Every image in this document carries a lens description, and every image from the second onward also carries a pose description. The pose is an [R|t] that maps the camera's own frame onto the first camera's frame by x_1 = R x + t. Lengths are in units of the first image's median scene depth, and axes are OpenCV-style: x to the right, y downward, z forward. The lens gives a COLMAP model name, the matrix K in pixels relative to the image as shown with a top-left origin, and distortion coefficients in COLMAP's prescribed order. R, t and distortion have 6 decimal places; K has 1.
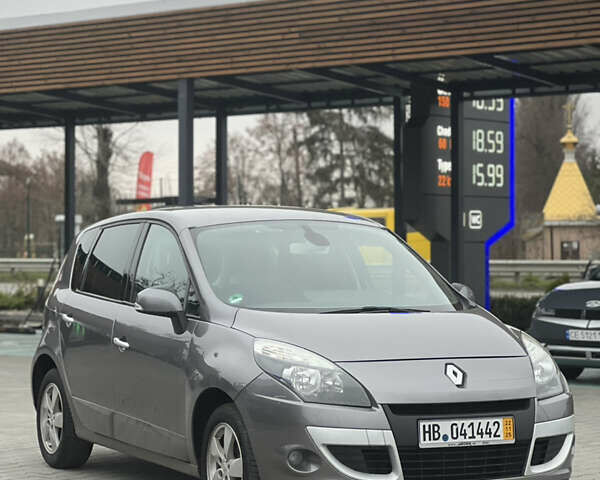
lens RADIAL K [[1829.6, 0, 300.0], [0, 1829.6, 240.0], [0, 0, 1]] dist [-0.199713, 10.273648]
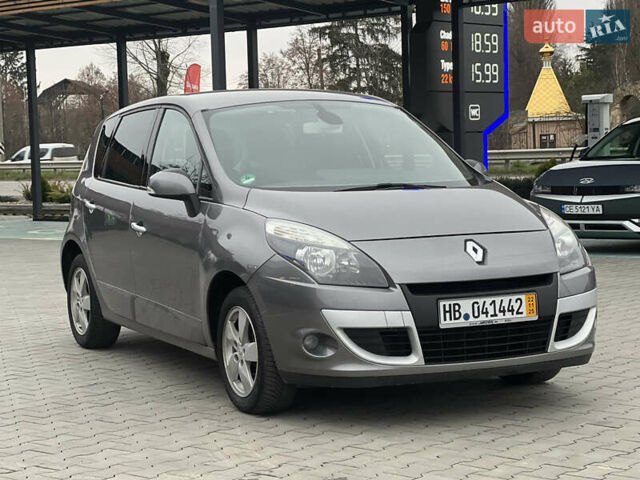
lens RADIAL K [[1457.9, 0, 317.6], [0, 1457.9, 239.5], [0, 0, 1]] dist [-0.105756, 6.247930]
pose [[0.999627, -0.026043, -0.008277, 0.007876], [0.026537, 0.997427, 0.066596, 0.013248], [0.006522, -0.066791, 0.997746, 0.217607]]
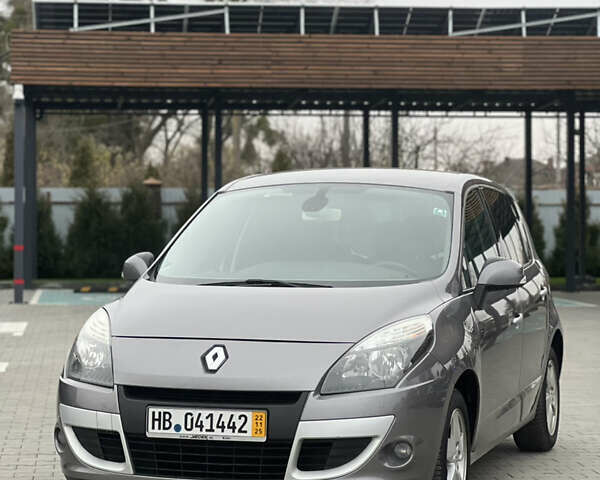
lens RADIAL K [[1829.6, 0, 300.0], [0, 1829.6, 240.0], [0, 0, 1]] dist [-0.199713, 10.273648]
pose [[0.718661, 0.009827, -0.695291, 0.668645], [-0.001398, 0.999919, 0.012688, 0.005924], [0.695359, -0.008146, 0.718616, 0.374477]]
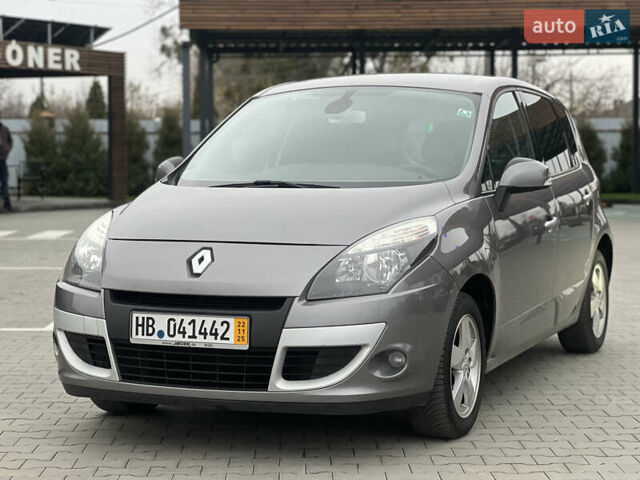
lens RADIAL K [[1457.9, 0, 317.6], [0, 1457.9, 239.5], [0, 0, 1]] dist [-0.105756, 6.247930]
pose [[0.644878, 0.044400, -0.762995, 0.580278], [0.004080, 0.998097, 0.061530, 0.021697], [0.764274, -0.042792, 0.643470, 0.571634]]
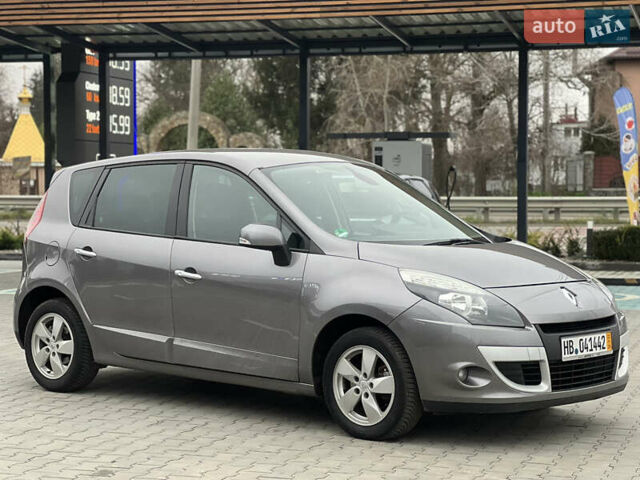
lens RADIAL K [[1457.9, 0, 317.6], [0, 1457.9, 239.5], [0, 0, 1]] dist [-0.105756, 6.247930]
pose [[0.923851, -0.012107, 0.382561, -0.388728], [-0.003789, 0.999161, 0.040770, 0.000196], [-0.382733, -0.039115, 0.923030, 0.191872]]
